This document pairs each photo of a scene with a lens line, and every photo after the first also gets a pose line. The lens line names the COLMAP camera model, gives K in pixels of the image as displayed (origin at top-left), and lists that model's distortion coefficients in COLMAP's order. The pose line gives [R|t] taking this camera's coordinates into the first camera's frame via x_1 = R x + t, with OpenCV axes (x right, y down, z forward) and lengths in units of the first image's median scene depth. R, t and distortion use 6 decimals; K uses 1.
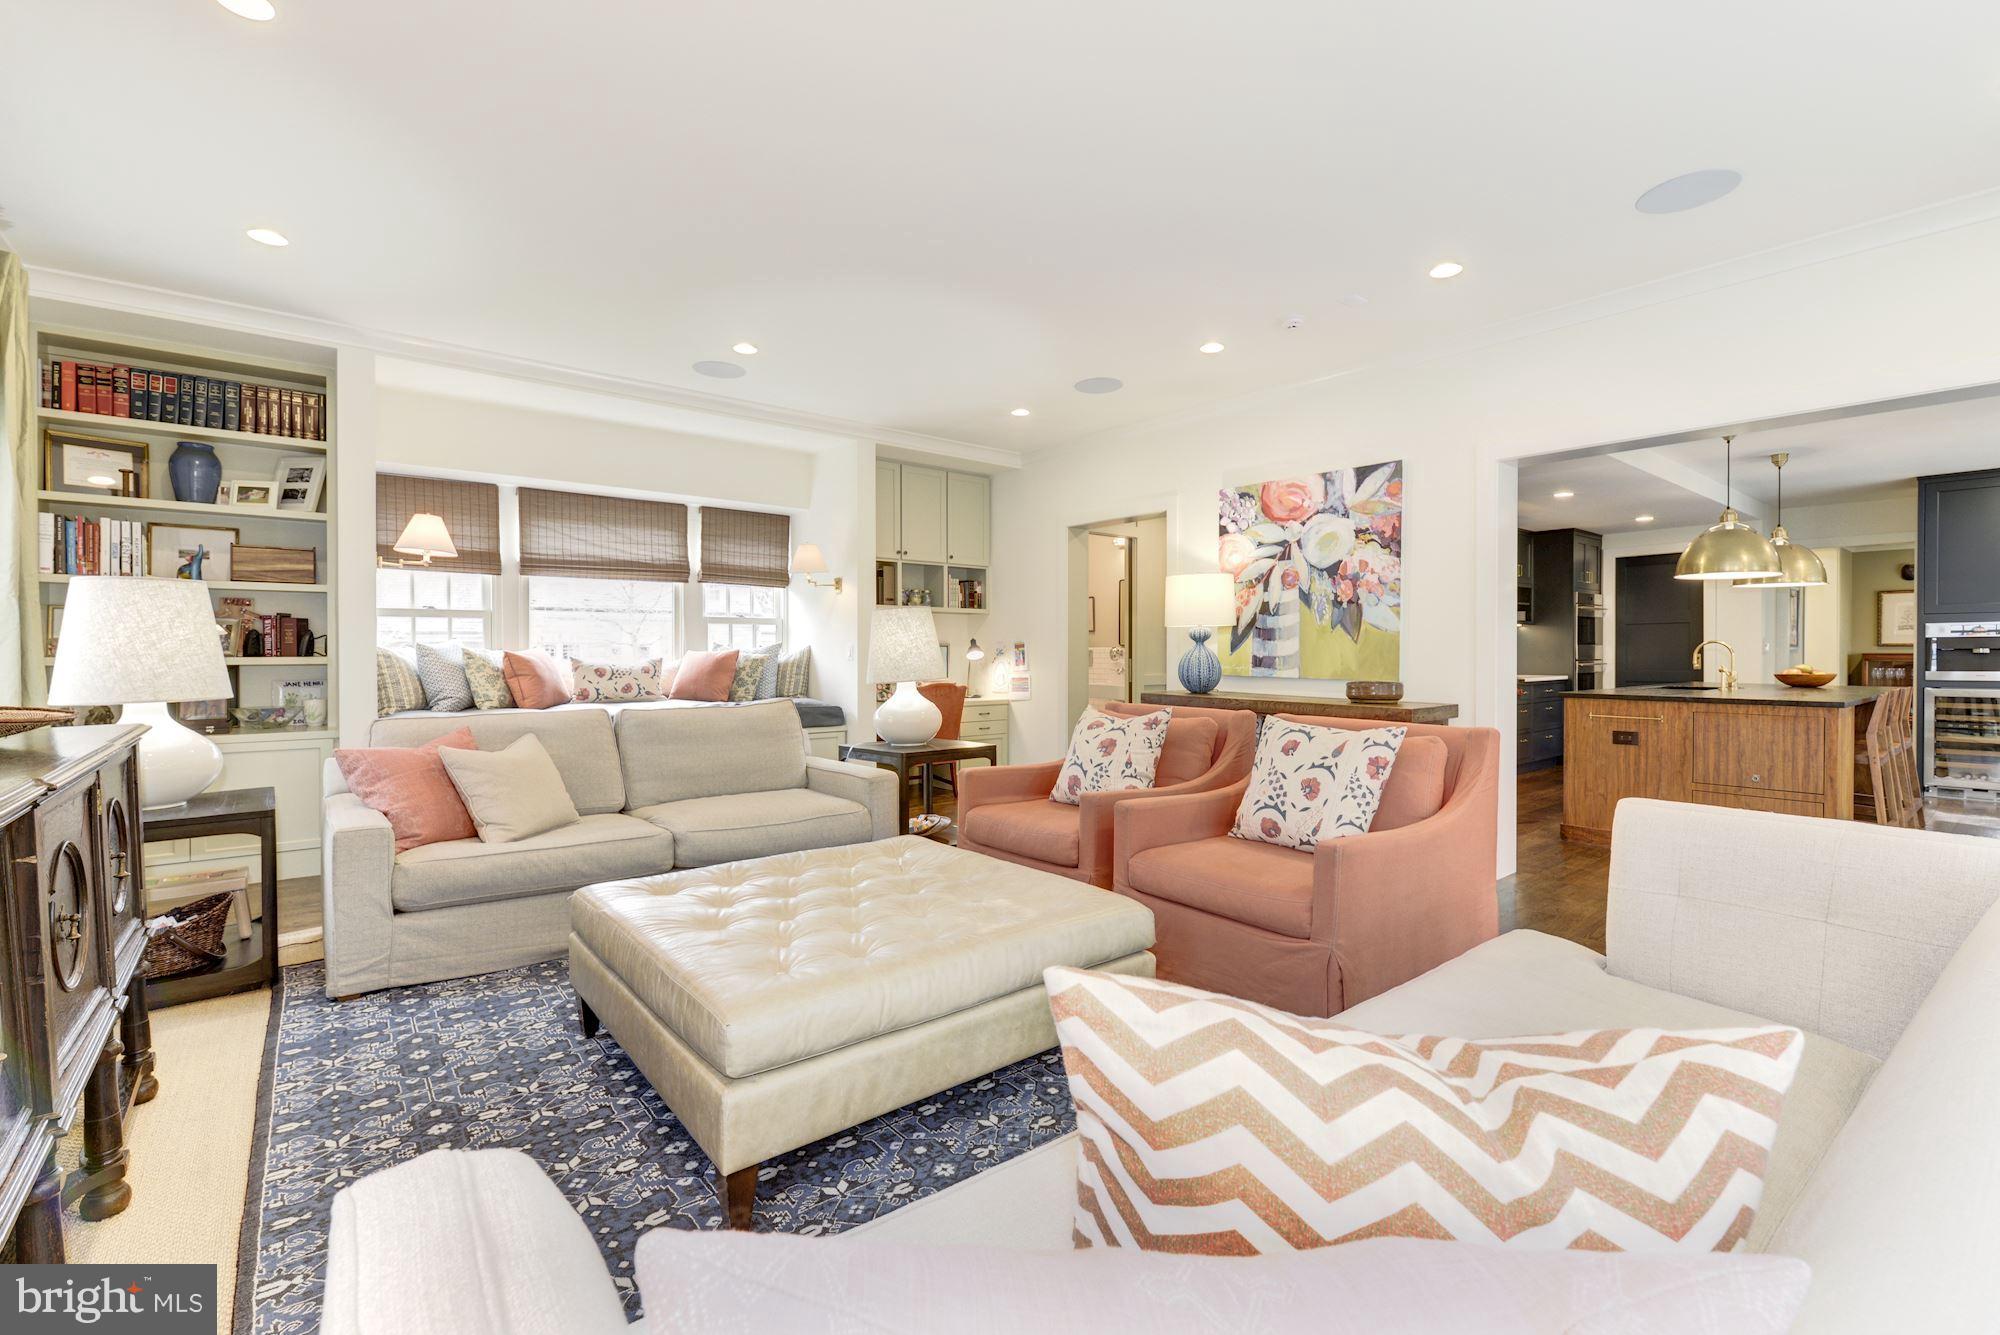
lens RADIAL K [[864.2, 0, 1000.4], [0, 864.2, 663.4], [0, 0, 1]] dist [-0.000785, -0.000429]
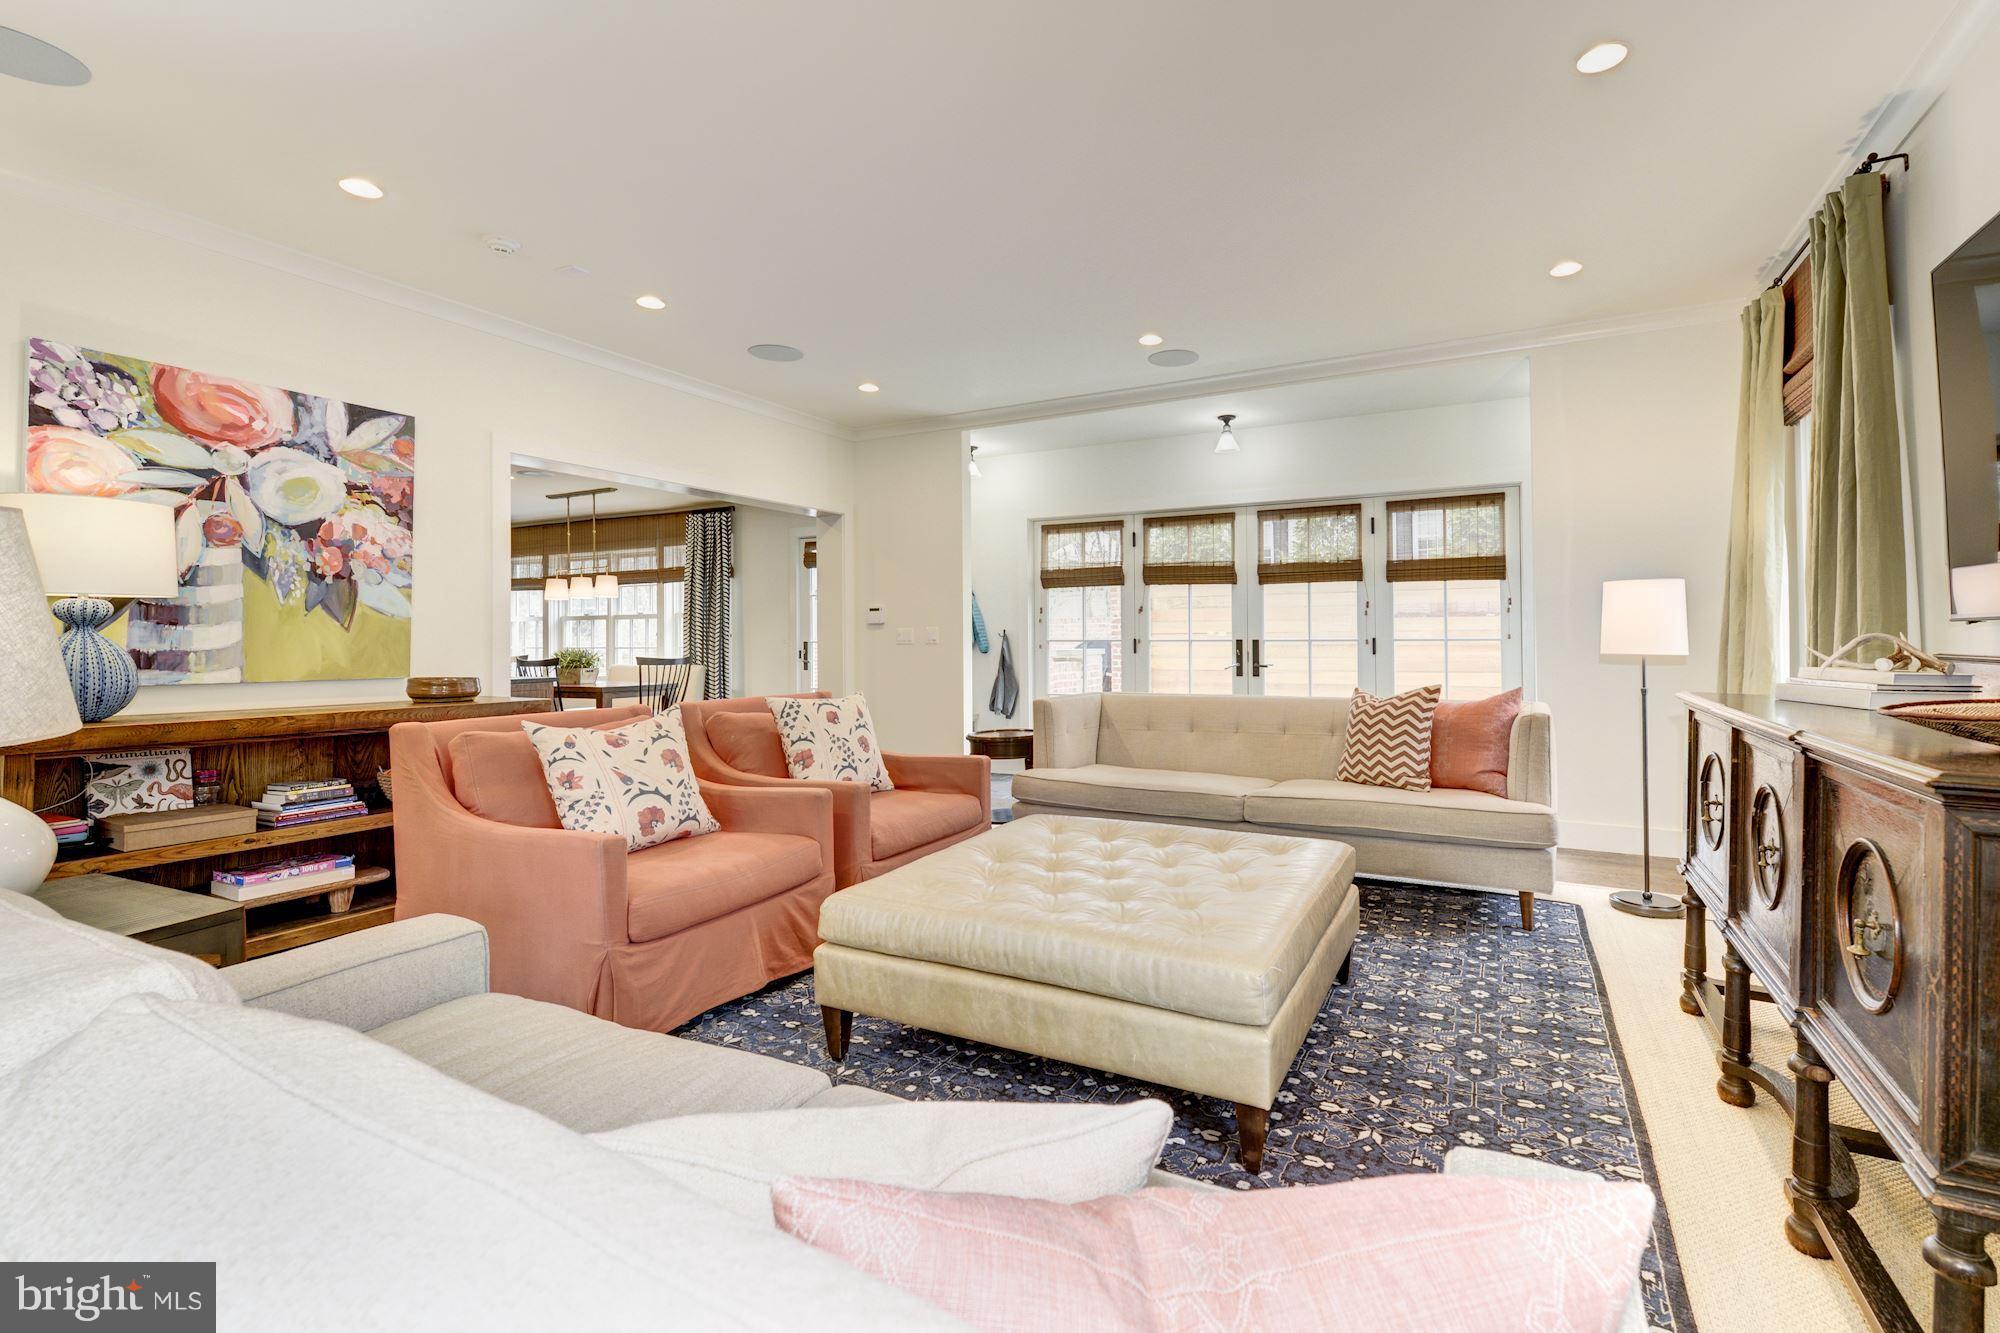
lens RADIAL K [[871.0, 0, 1000.2], [0, 871.0, 647.8], [0, 0, 1]] dist [0.012562, -0.007174]
pose [[-0.377926, -0.008488, 0.925797, -0.521667], [0.022404, 0.999581, 0.018311, -0.009308], [-0.925565, 0.027662, -0.377578, 0.743082]]
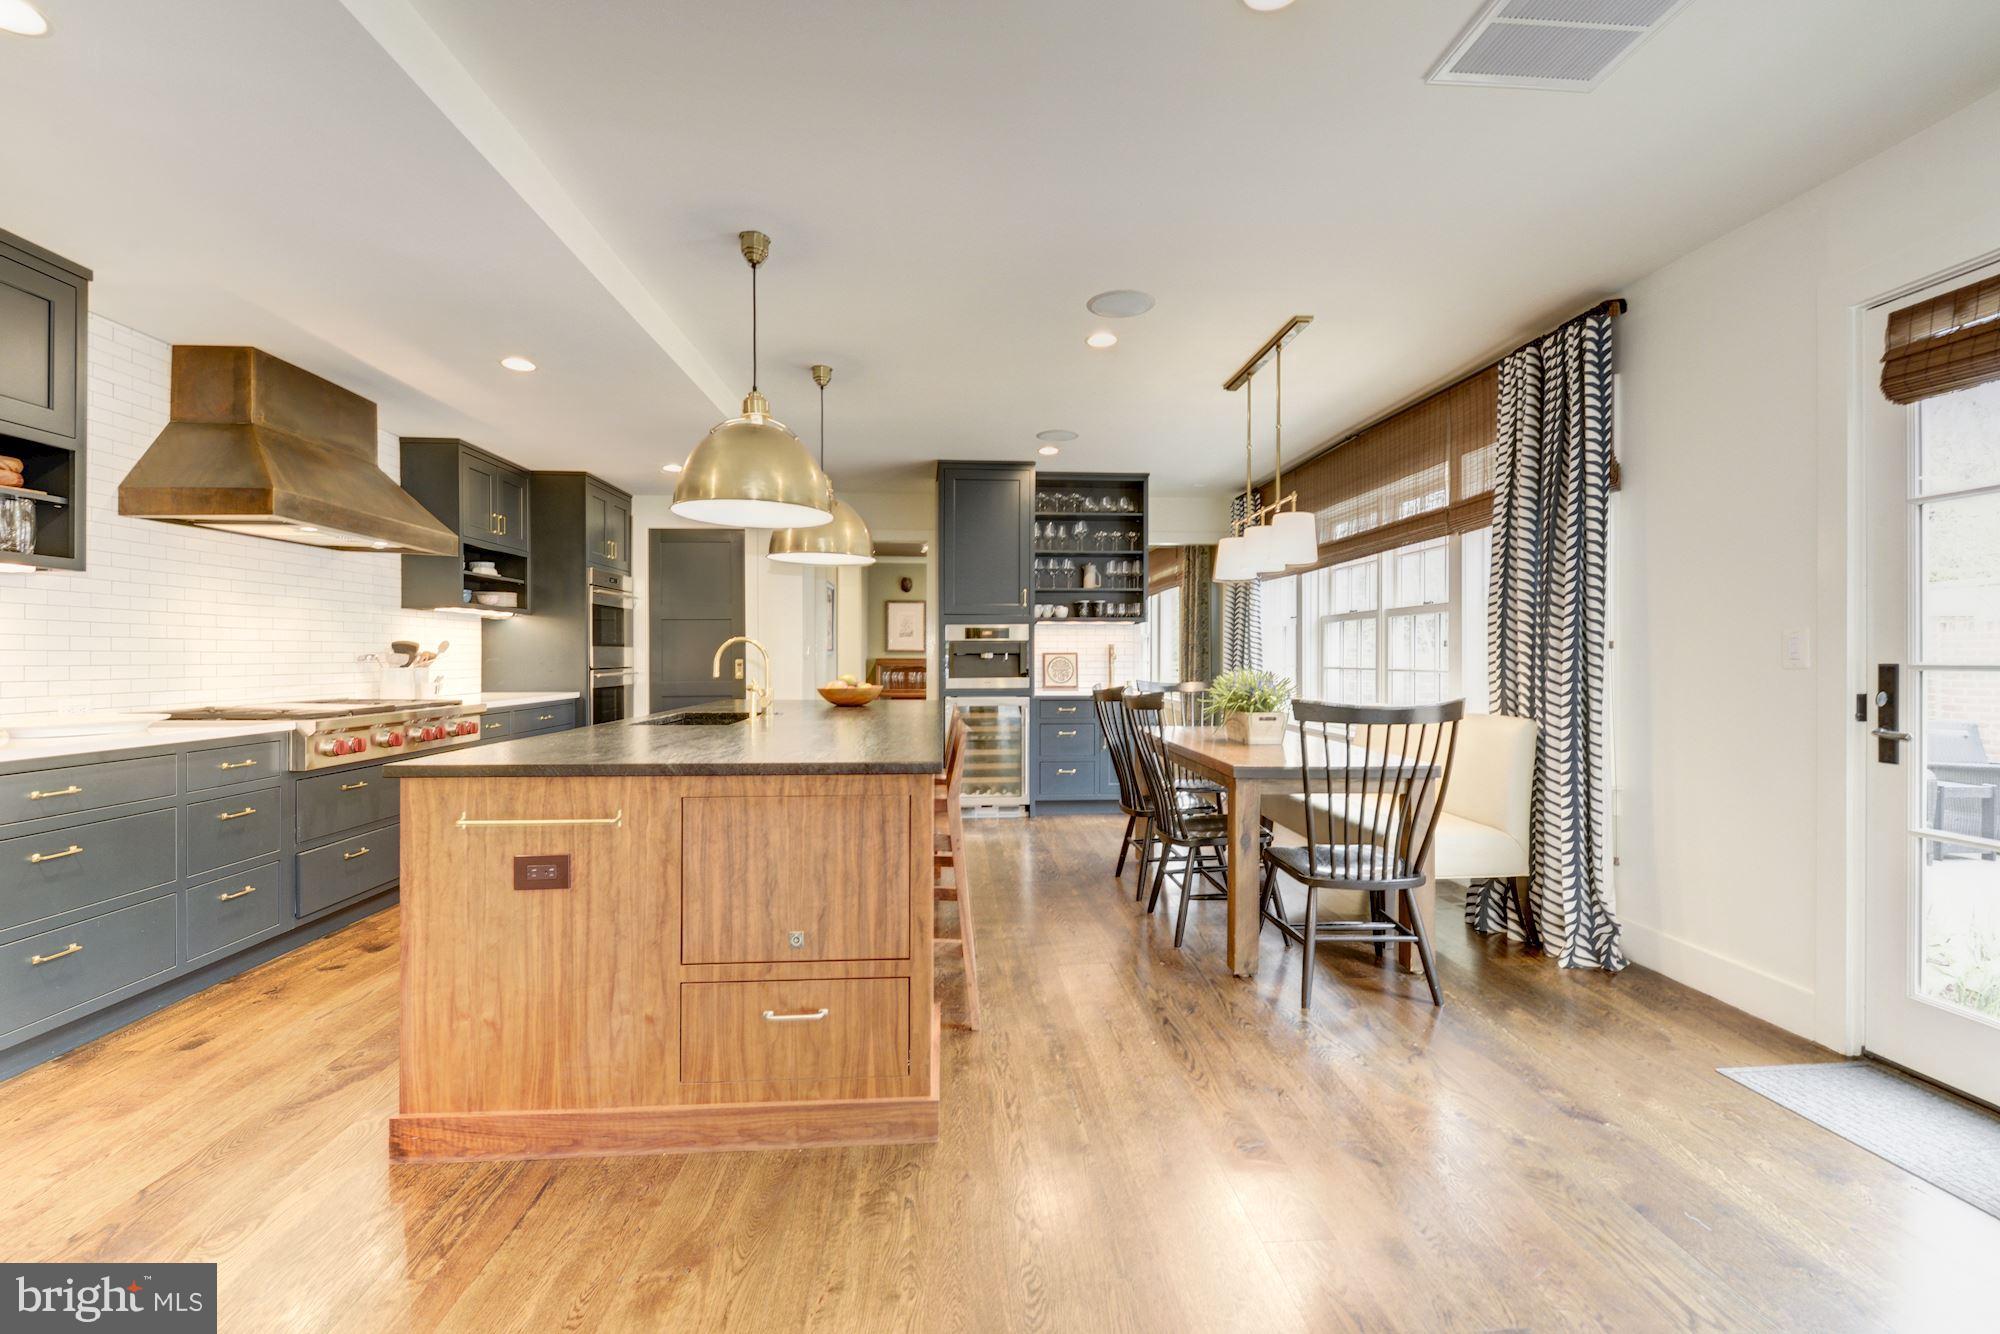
lens RADIAL K [[871.0, 0, 1000.2], [0, 871.0, 648.3], [0, 0, 1]] dist [0.012562, -0.007174]
pose [[0.584477, 0.008347, 0.811368, 0.500719], [0.010594, 0.999783, -0.017917, -0.006990], [-0.811341, 0.019067, 0.584262, 0.570605]]
